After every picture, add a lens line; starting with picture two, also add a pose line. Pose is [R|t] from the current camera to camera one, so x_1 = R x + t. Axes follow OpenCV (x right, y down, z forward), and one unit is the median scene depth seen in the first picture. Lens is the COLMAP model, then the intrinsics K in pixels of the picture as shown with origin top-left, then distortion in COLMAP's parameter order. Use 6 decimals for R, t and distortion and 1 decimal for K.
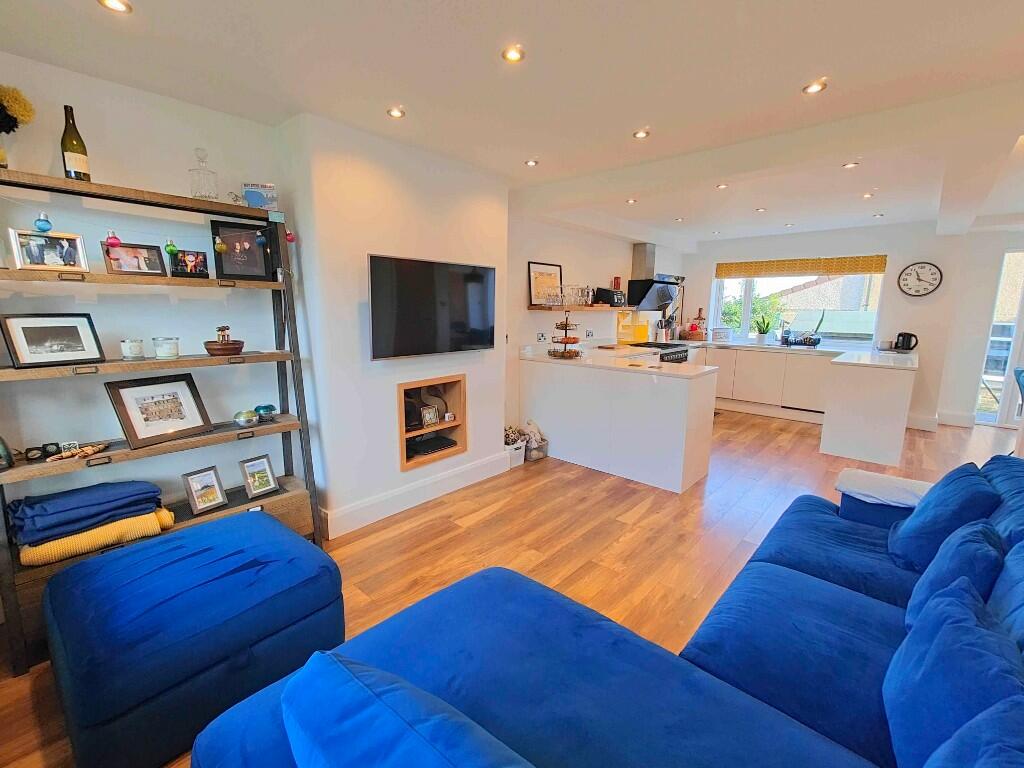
lens RADIAL K [[451.9, 0, 512.4], [0, 451.9, 382.0], [0, 0, 1]] dist [0.014850, -0.003800]
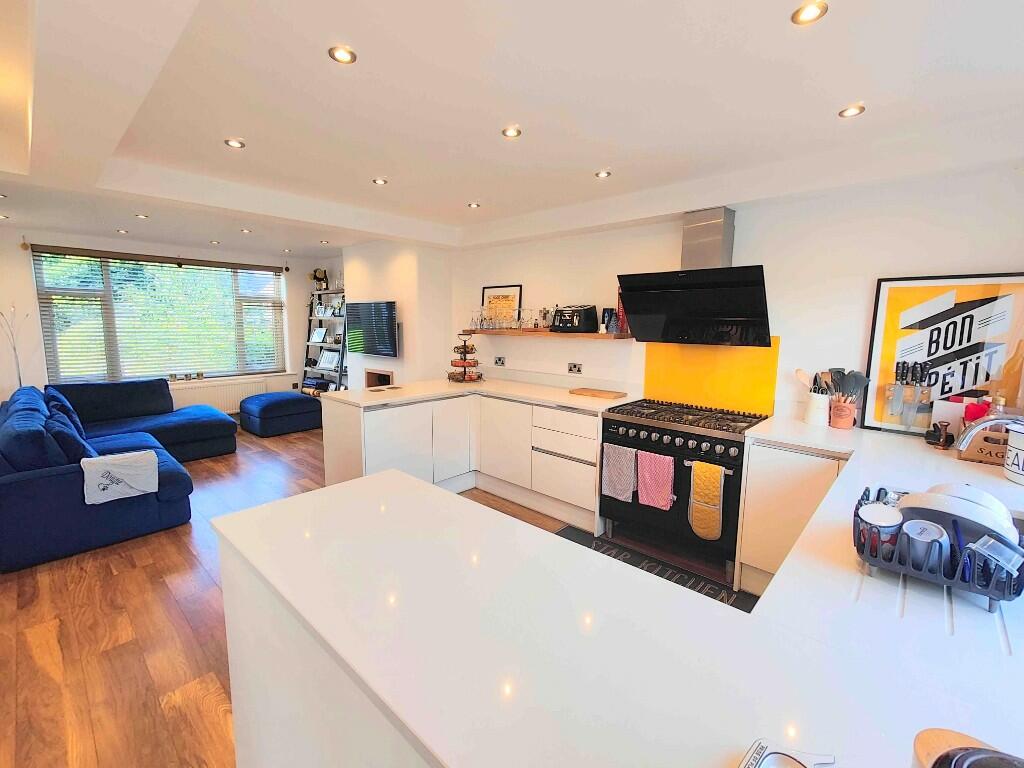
lens RADIAL K [[451.9, 0, 515.5], [0, 451.9, 378.7], [0, 0, 1]] dist [0.014850, -0.003800]
pose [[-0.013373, 0.116357, -0.993117, 1.370156], [-0.172264, 0.978088, 0.116916, -0.245722], [0.984960, 0.172642, 0.006964, 1.370007]]
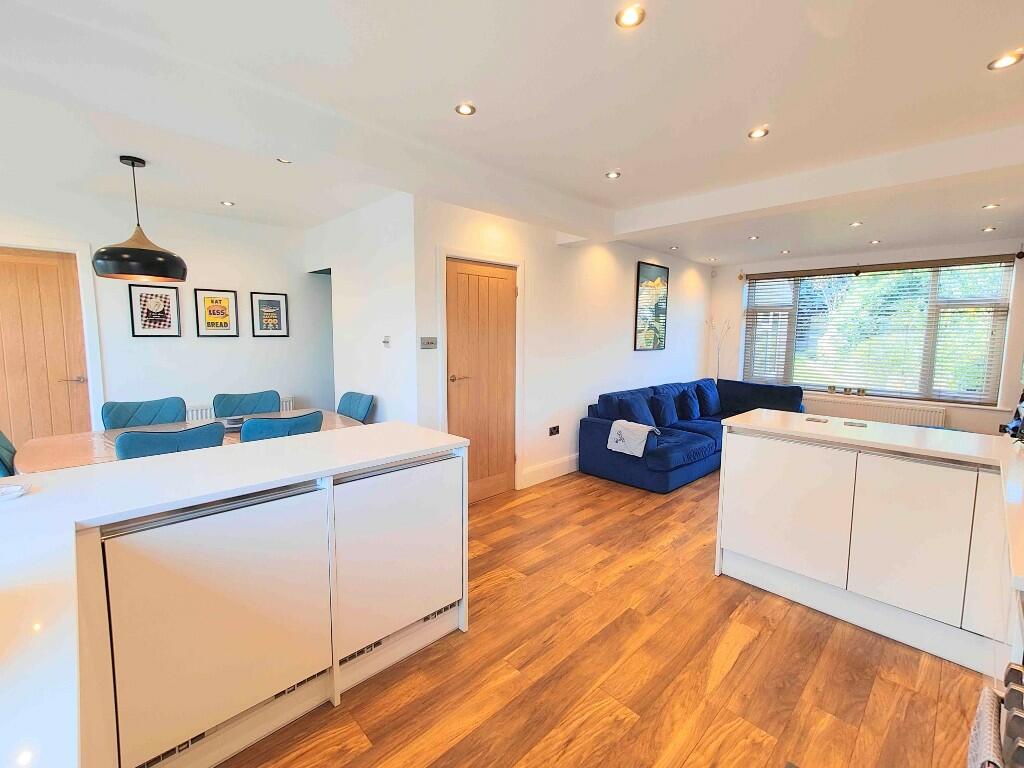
lens RADIAL K [[451.9, 0, 516.1], [0, 451.9, 390.5], [0, 0, 1]] dist [0.014850, -0.003800]
pose [[-0.998394, -0.027874, 0.049320, 0.680032], [-0.012671, 0.958397, 0.285159, -0.301863], [-0.055217, 0.284076, -0.957211, 1.874243]]
